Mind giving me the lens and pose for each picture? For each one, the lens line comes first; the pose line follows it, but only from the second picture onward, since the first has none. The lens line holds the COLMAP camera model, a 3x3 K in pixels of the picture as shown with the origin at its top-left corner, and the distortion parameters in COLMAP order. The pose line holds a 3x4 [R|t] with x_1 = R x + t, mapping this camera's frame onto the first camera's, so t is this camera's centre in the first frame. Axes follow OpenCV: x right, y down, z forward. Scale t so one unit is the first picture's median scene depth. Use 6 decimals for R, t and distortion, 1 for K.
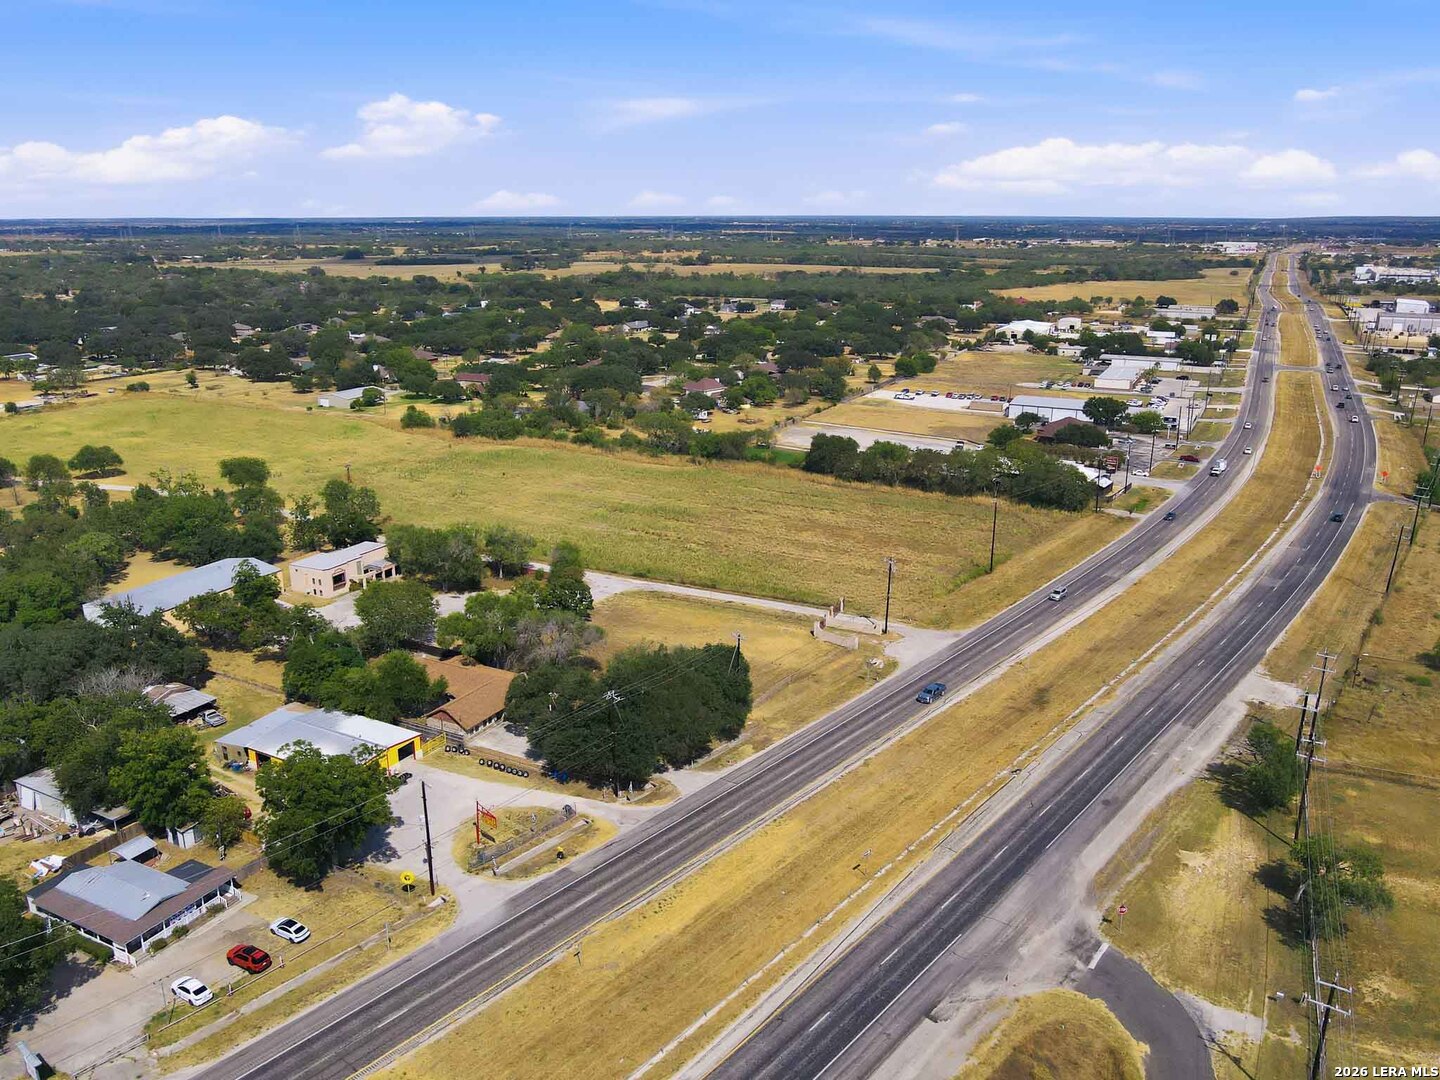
lens RADIAL K [[1113.0, 0, 731.1], [0, 1113.0, 539.8], [0, 0, 1]] dist [-0.002289, 0.004343]
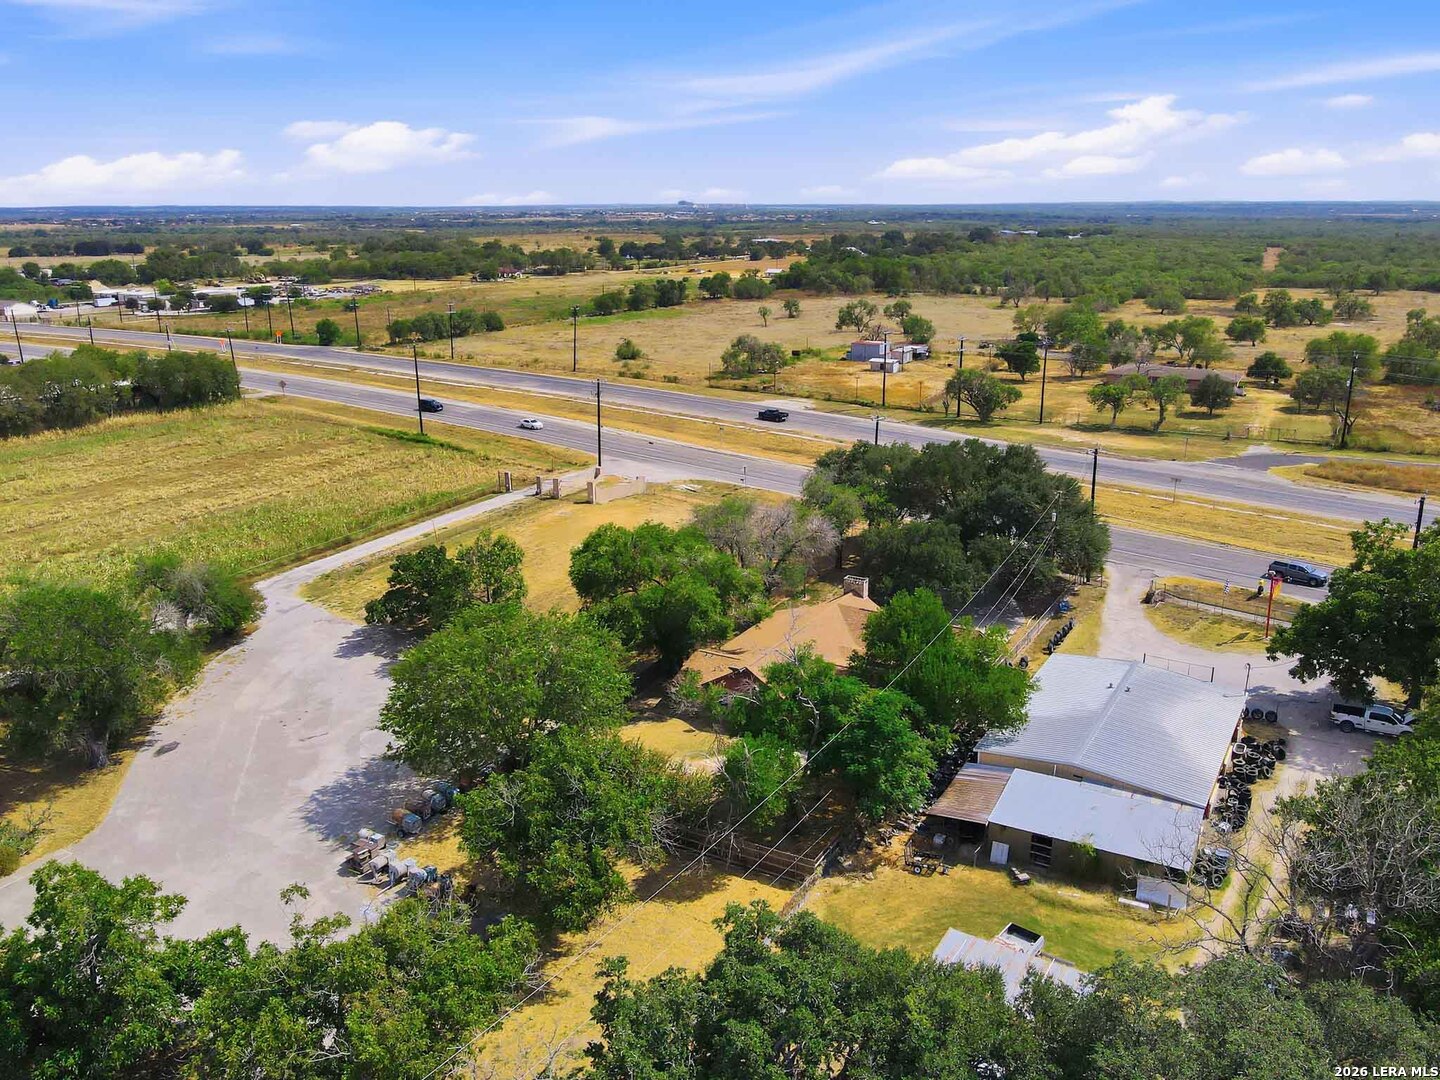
lens RADIAL K [[1126.7, 0, 729.9], [0, 1126.7, 540.2], [0, 0, 1]] dist [-0.028763, 0.013328]
pose [[0.037644, -0.291298, 0.955891, -0.858835], [0.291909, 0.918052, 0.268271, -0.085576], [-0.955705, 0.268935, 0.119592, 1.128016]]
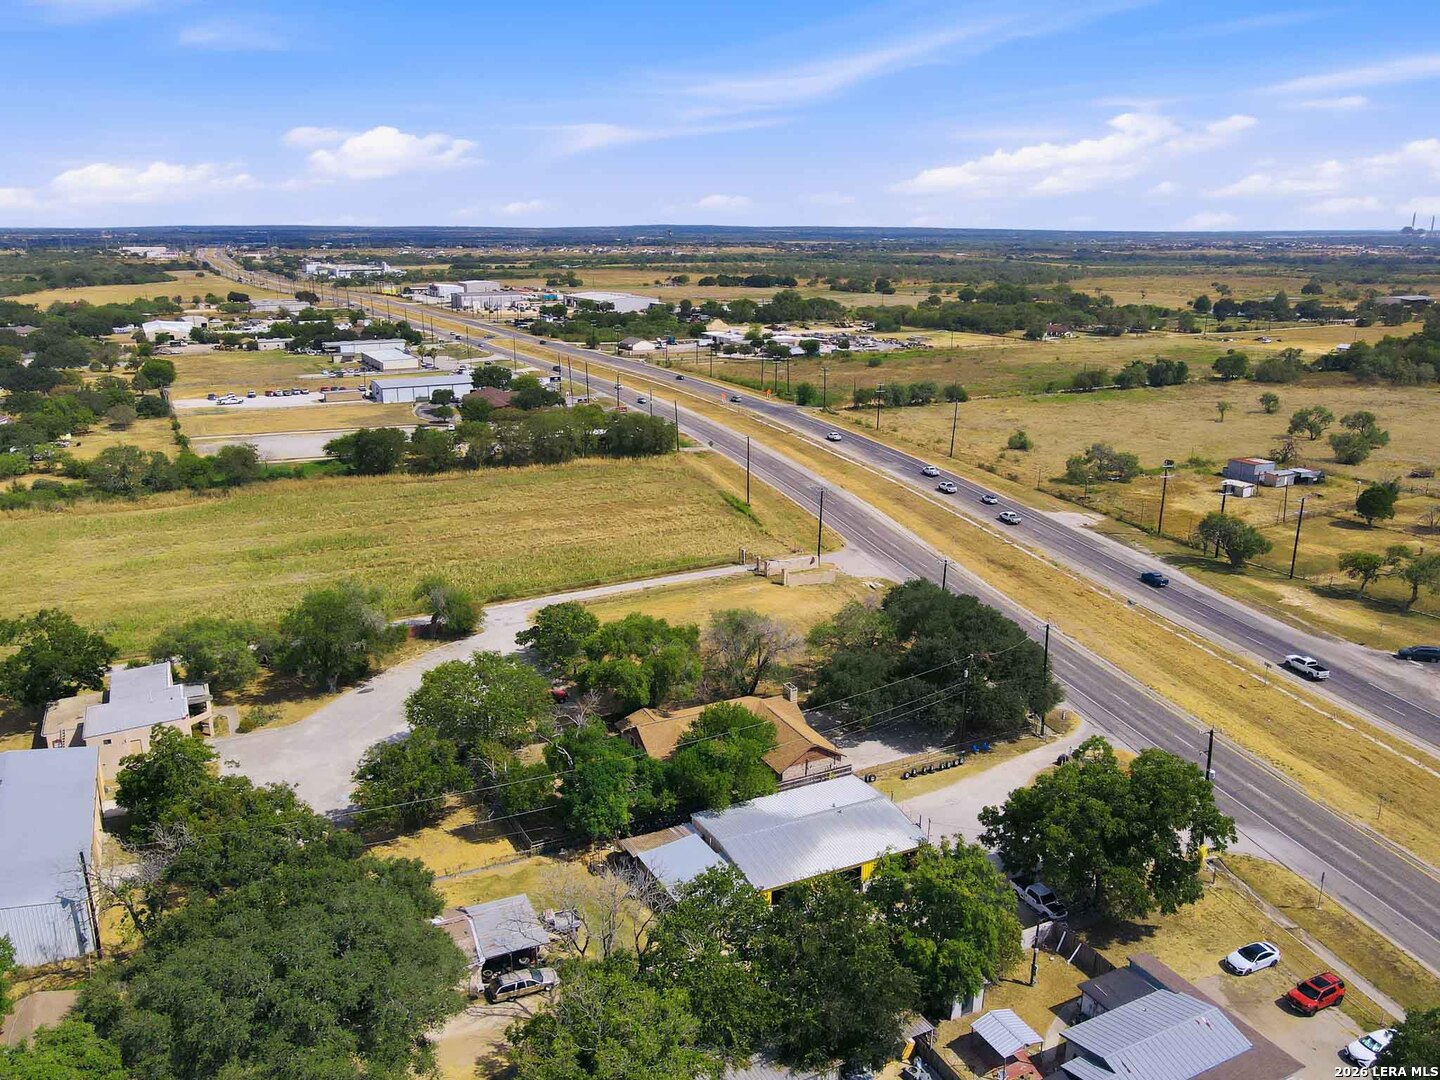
lens RADIAL K [[1113.0, 0, 731.1], [0, 1113.0, 539.8], [0, 0, 1]] dist [-0.002289, 0.004343]
pose [[0.575741, -0.222365, 0.786814, -0.930155], [0.231183, 0.967313, 0.104212, -0.081221], [-0.784268, 0.121900, 0.608328, 0.616969]]
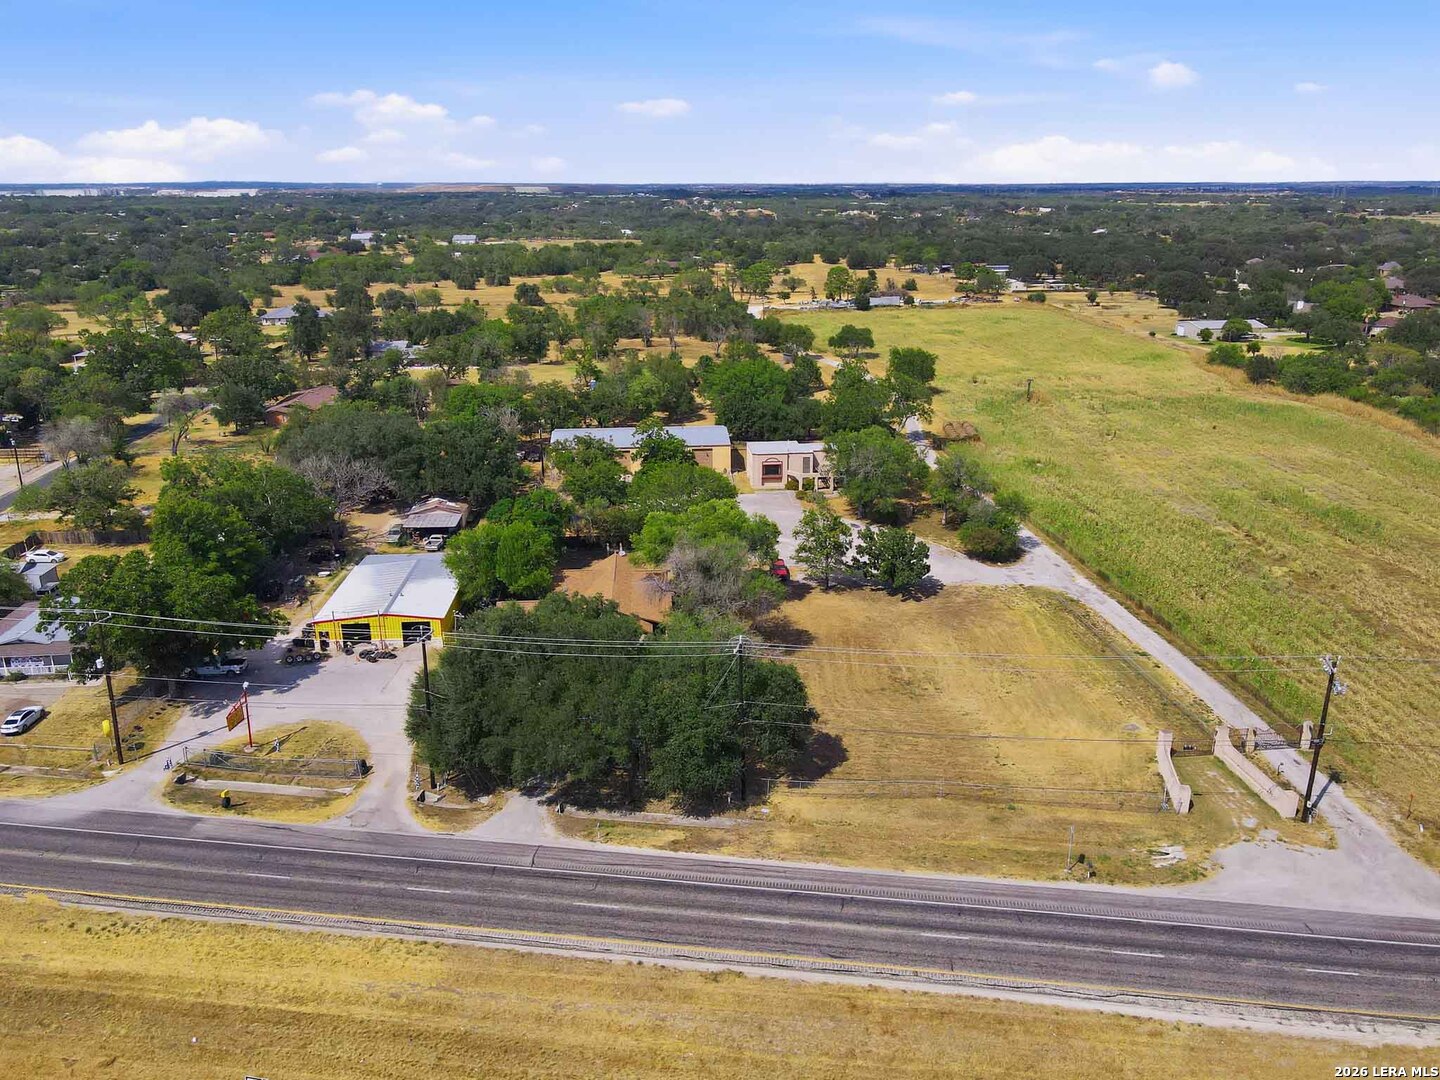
lens RADIAL K [[1100.1, 0, 720.0], [0, 1100.1, 540.0], [0, 0, 1]] dist [0.010954, 0.002957]
pose [[0.525594, 0.260502, -0.809870, 0.467024], [-0.238599, 0.958896, 0.153590, -0.048050], [0.816592, 0.112508, 0.566145, 0.747330]]
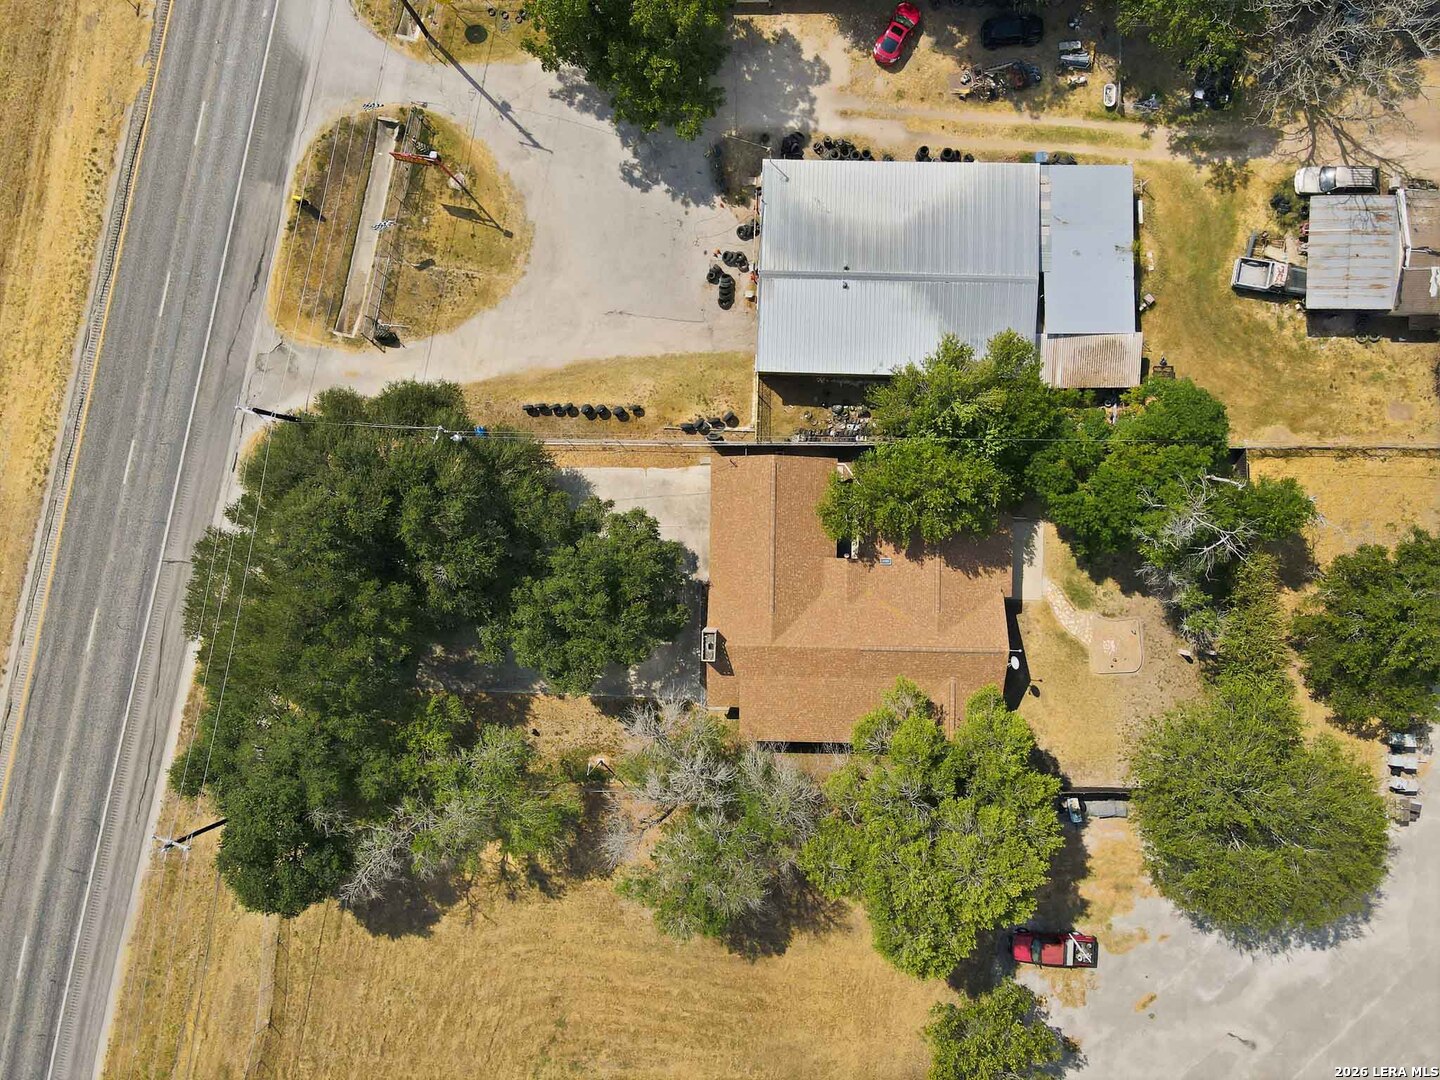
lens RADIAL K [[1038.5, 0, 720.0], [0, 1038.5, 540.0], [0, 0, 1]] dist [0.013497, -0.007335]
pose [[-0.889243, 0.456284, 0.032428, -0.256519], [-0.095313, -0.254155, 0.962455, -0.293125], [0.447395, 0.852766, 0.269496, 0.980375]]
